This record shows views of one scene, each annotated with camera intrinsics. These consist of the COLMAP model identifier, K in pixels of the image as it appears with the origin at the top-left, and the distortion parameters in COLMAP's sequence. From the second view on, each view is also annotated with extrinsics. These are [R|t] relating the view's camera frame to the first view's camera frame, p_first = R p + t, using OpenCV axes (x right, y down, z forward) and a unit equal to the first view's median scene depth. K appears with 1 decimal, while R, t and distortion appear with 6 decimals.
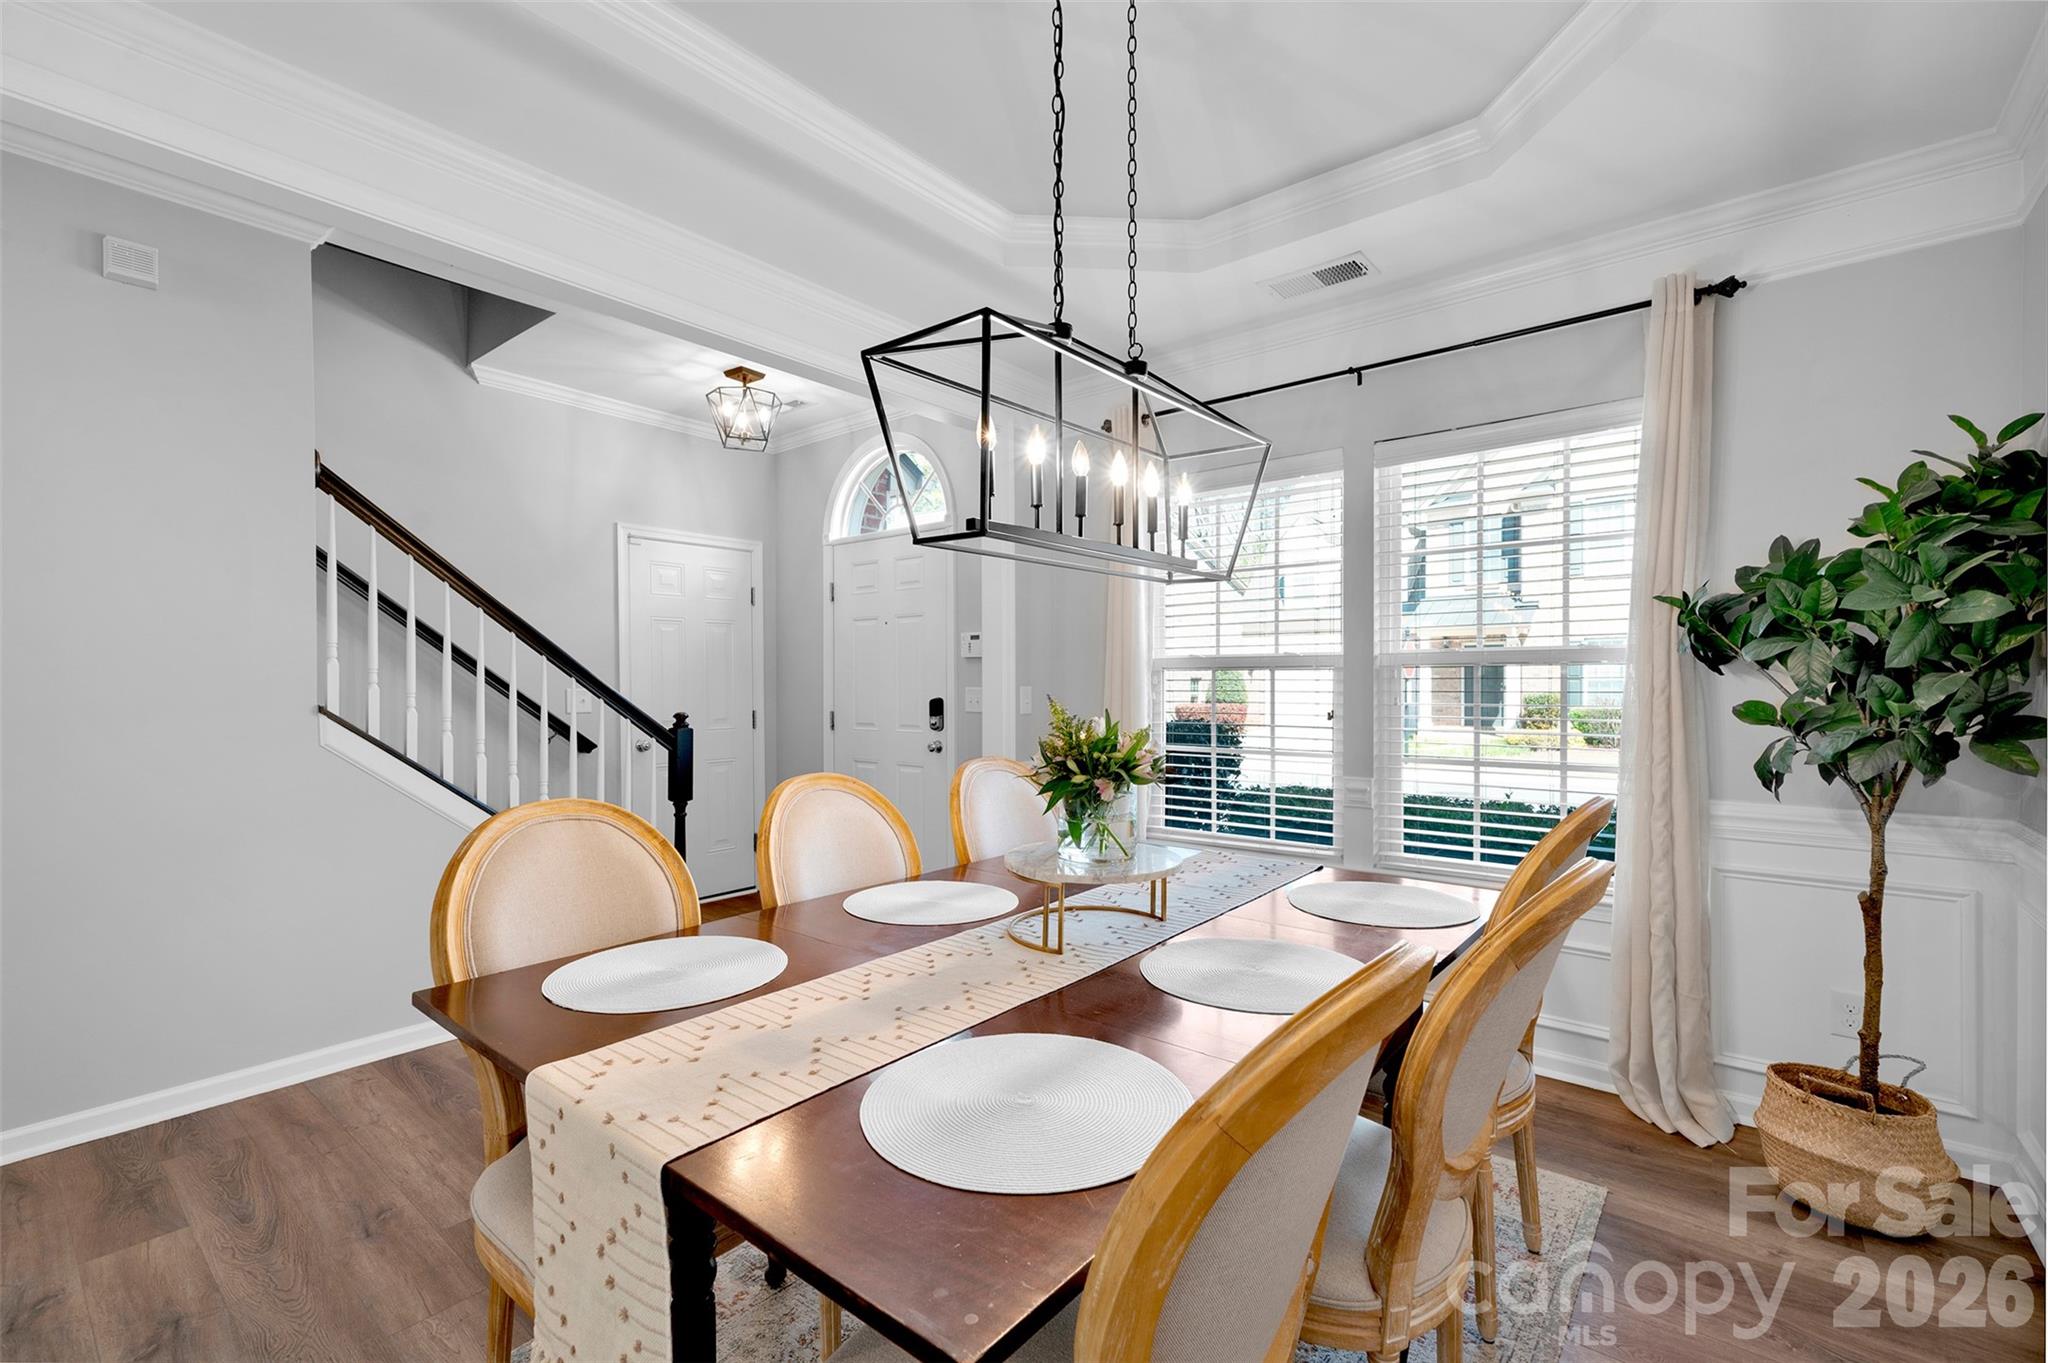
lens RADIAL K [[900.5, 0, 1037.3], [0, 900.5, 691.8], [0, 0, 1]] dist [0.006024, 0.001820]
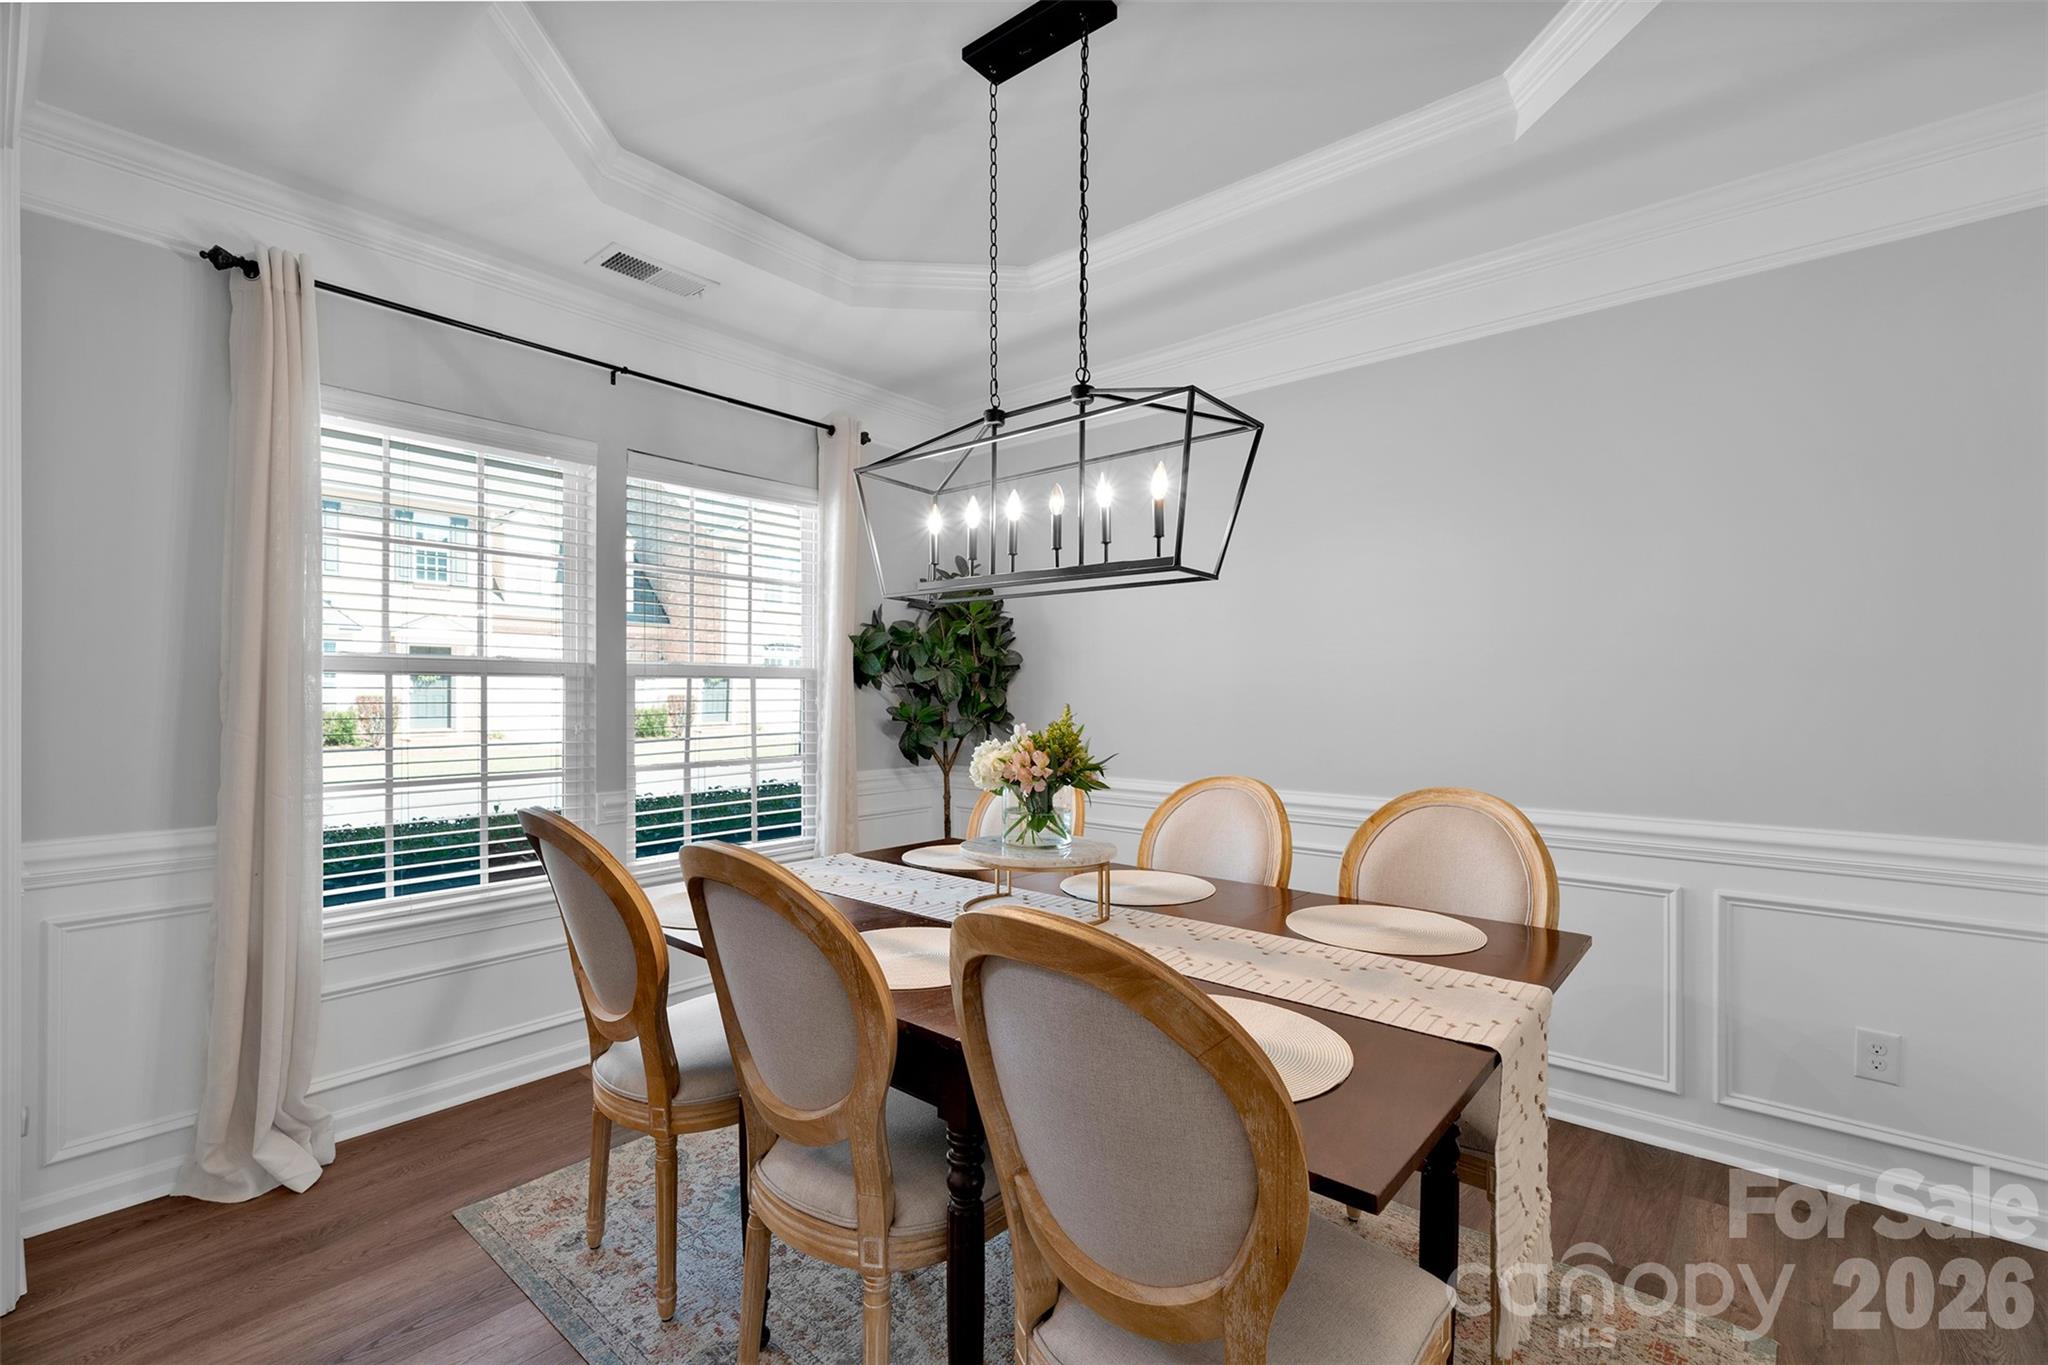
lens RADIAL K [[900.5, 0, 1019.8], [0, 900.5, 677.3], [0, 0, 1]] dist [0.006024, 0.001820]
pose [[0.005323, 0.023663, 0.999706, -0.613408], [0.007927, 0.999688, -0.023705, -0.000096], [-0.999954, 0.008051, 0.005134, 0.581443]]
